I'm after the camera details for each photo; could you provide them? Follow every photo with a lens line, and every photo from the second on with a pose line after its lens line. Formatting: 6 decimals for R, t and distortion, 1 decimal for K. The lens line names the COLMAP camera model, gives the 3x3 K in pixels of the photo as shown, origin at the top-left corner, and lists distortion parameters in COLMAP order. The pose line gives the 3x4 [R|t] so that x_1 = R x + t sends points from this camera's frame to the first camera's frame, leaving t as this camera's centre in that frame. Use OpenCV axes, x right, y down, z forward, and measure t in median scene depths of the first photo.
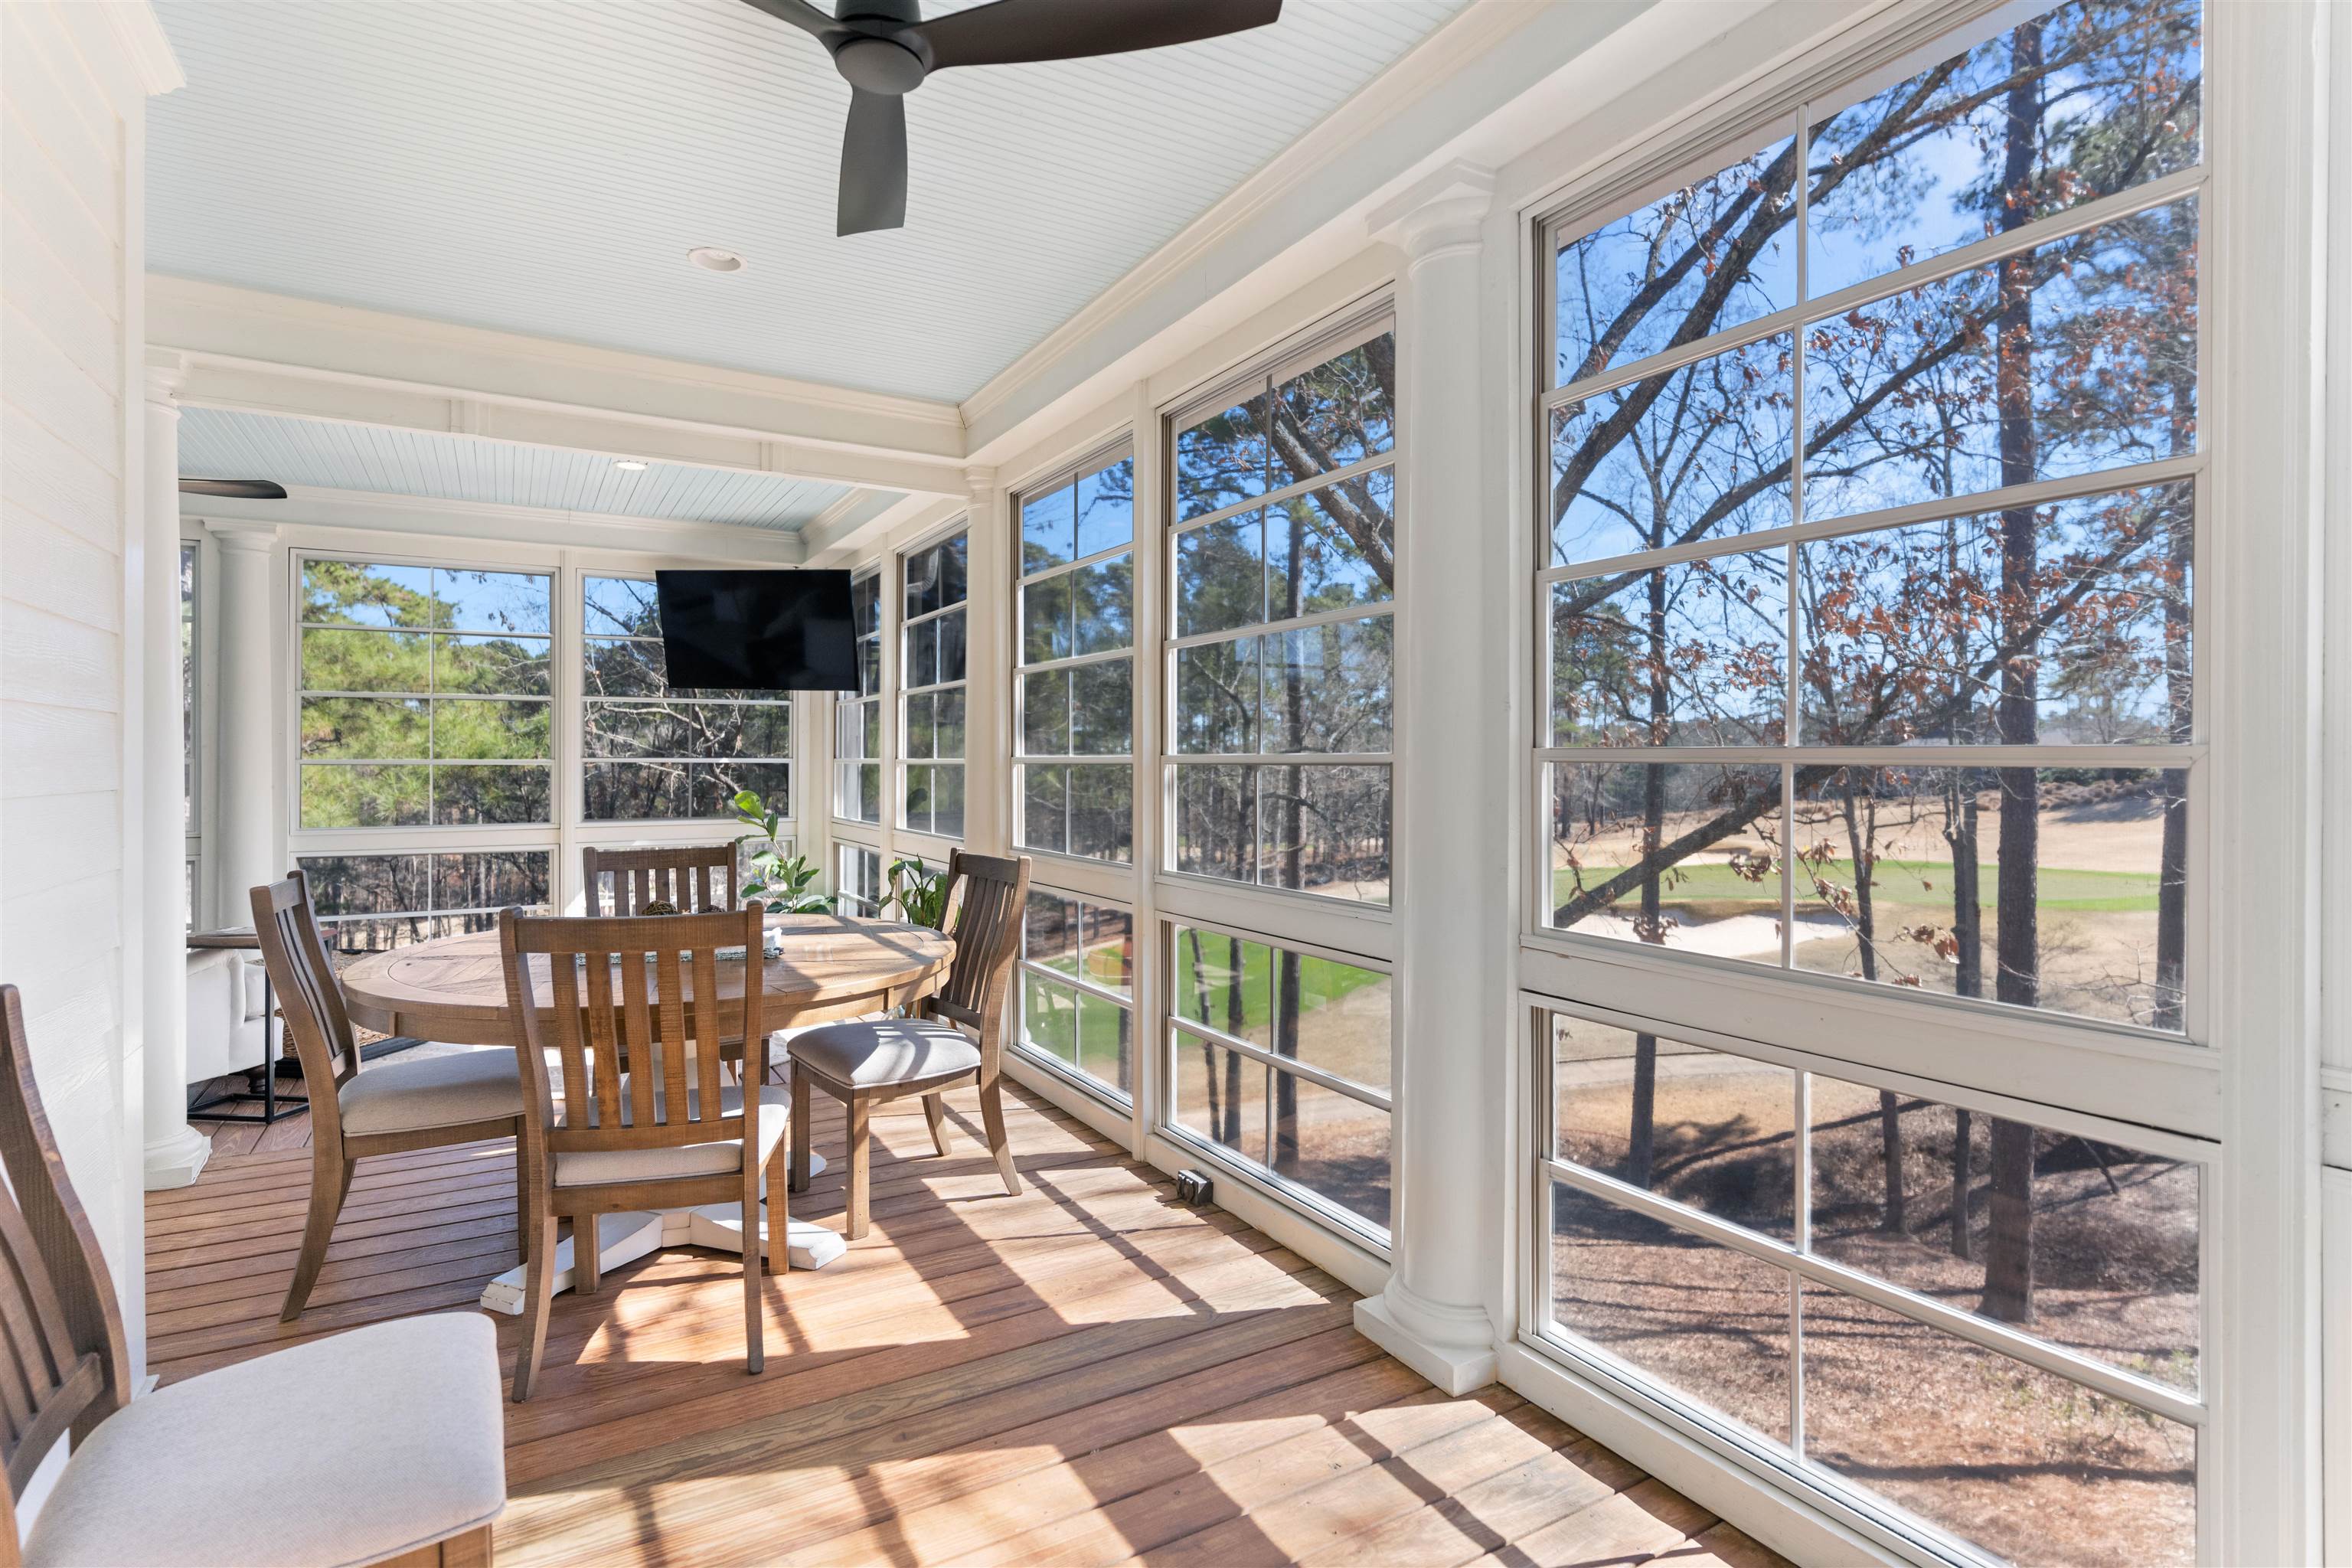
lens RADIAL K [[1178.0, 0, 1175.8], [0, 1178.0, 750.5], [0, 0, 1]] dist [-0.004227, -0.000048]
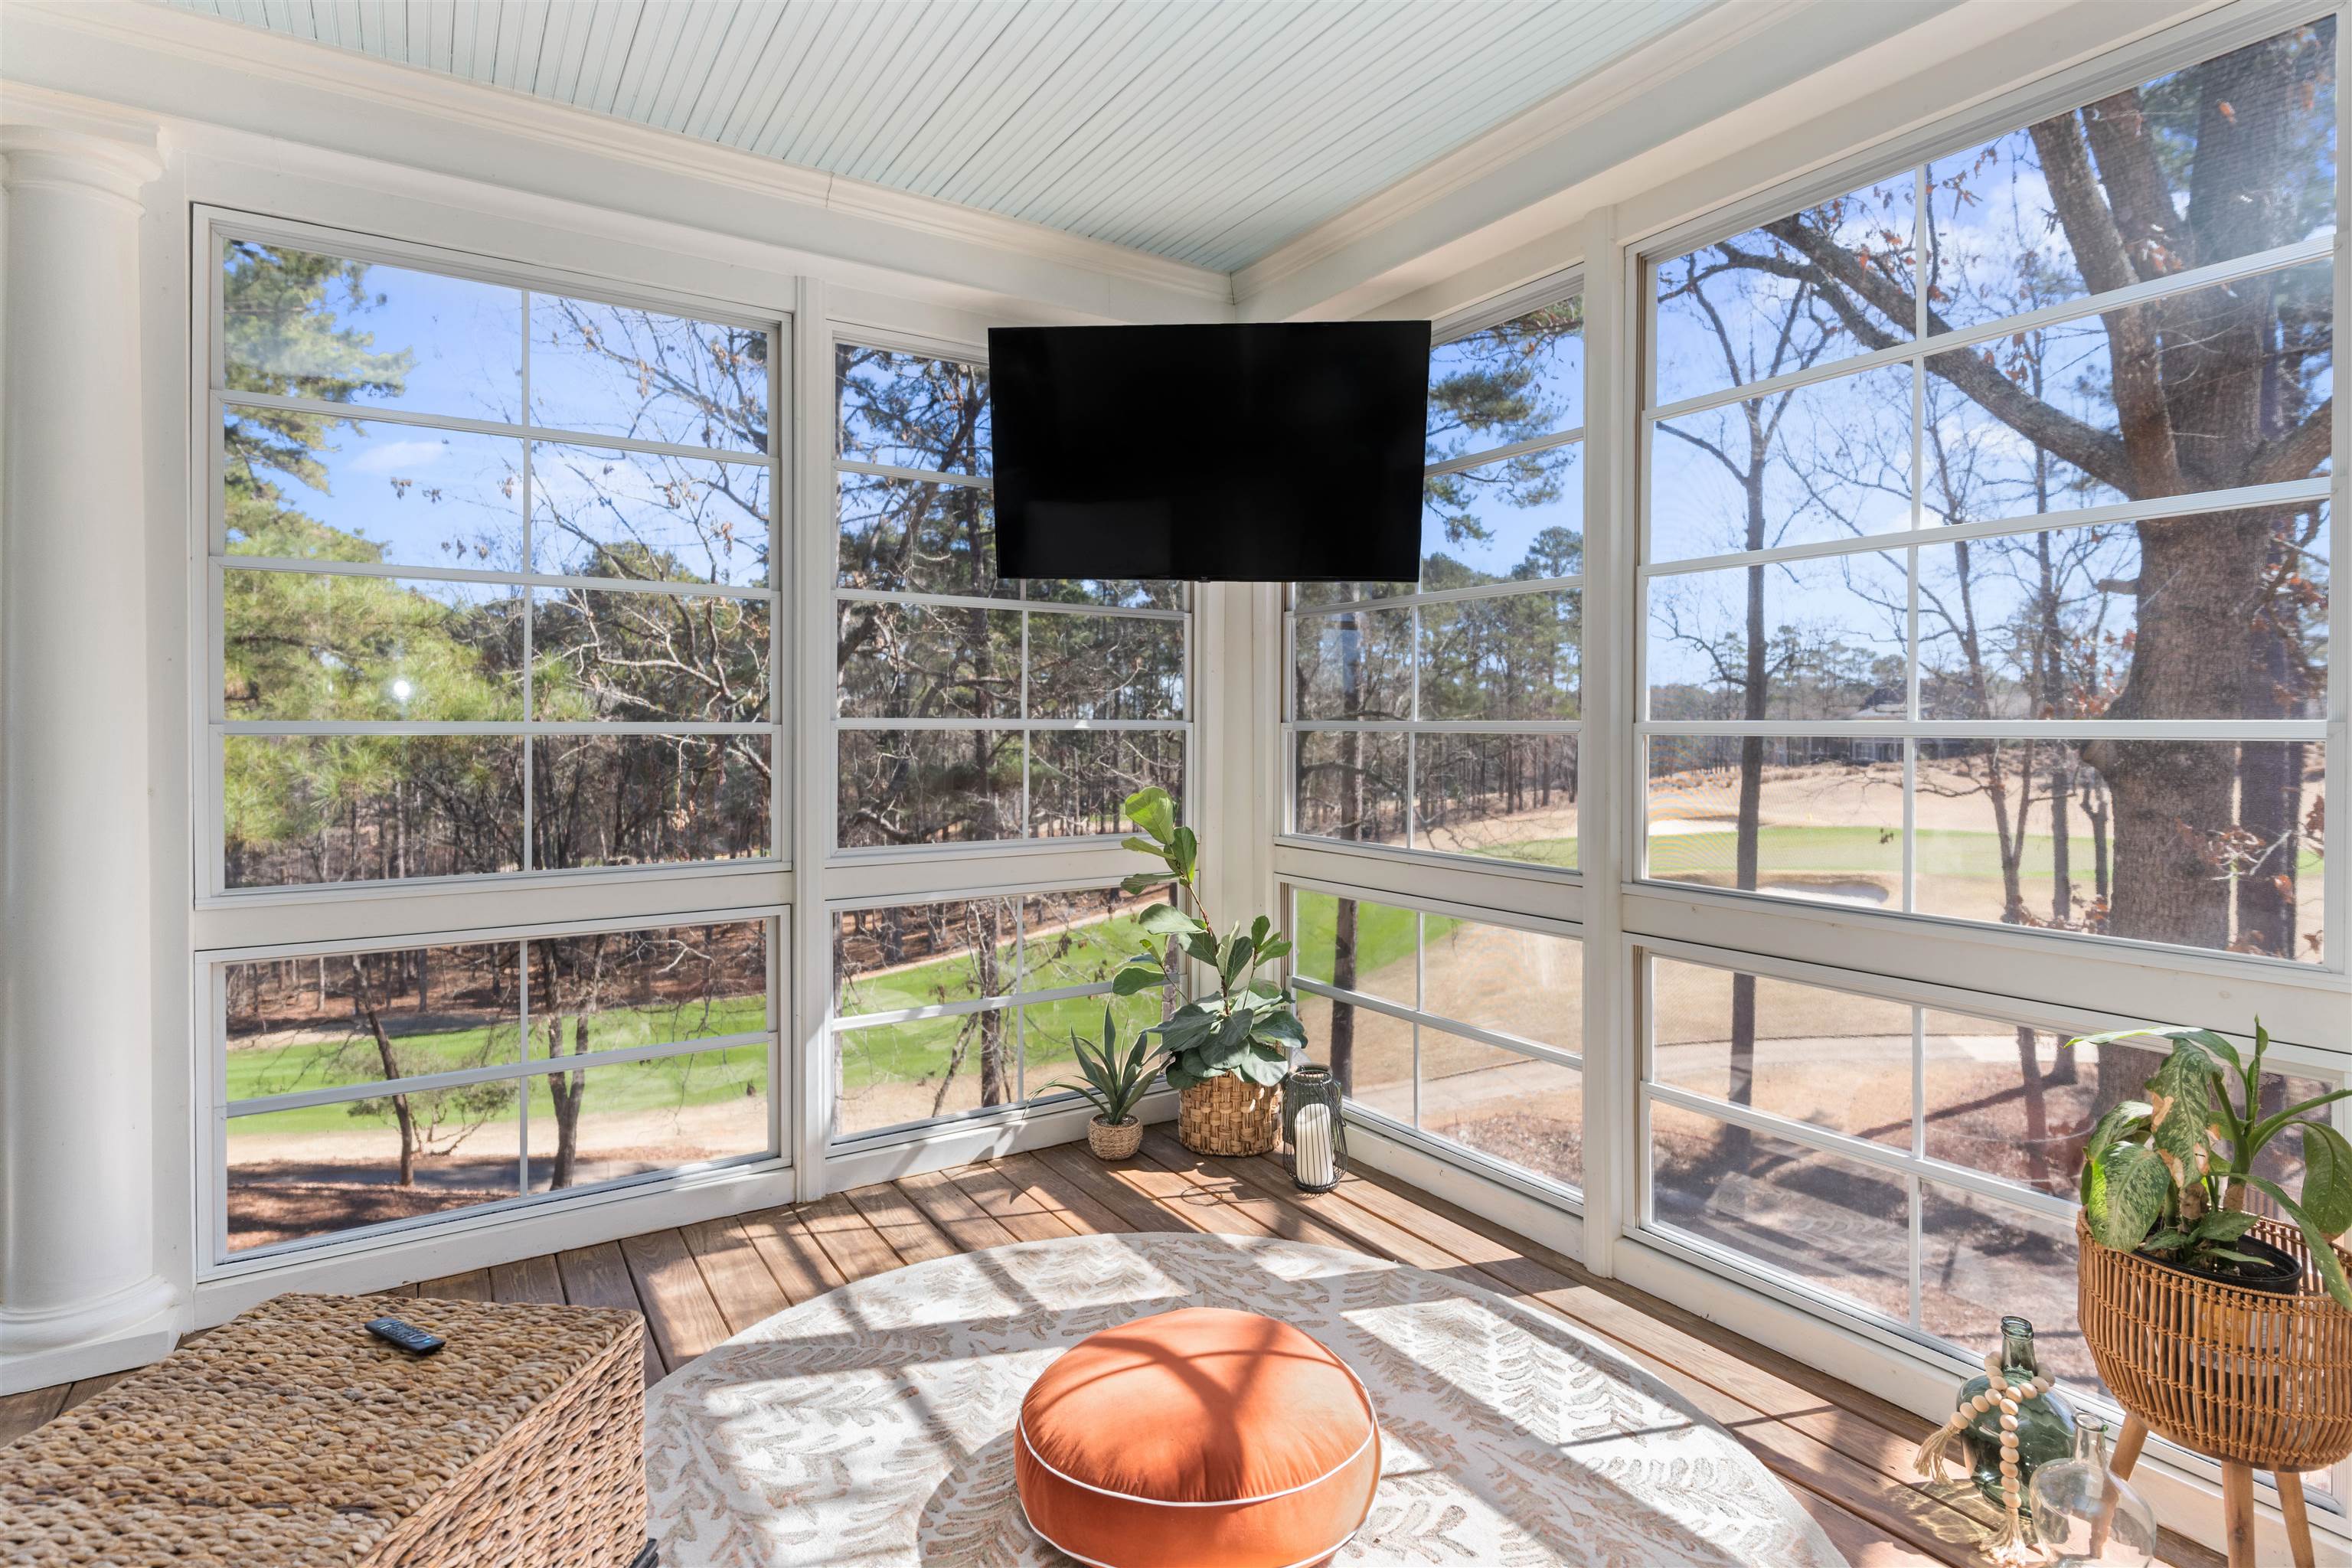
lens RADIAL K [[1185.1, 0, 1175.4], [0, 1185.1, 725.6], [0, 0, 1]] dist [-0.000085, 0.000947]
pose [[0.998633, 0.000308, 0.052262, -0.180117], [-0.000699, 0.999972, 0.007450, 0.002585], [-0.052258, -0.007476, 0.998606, 0.235983]]
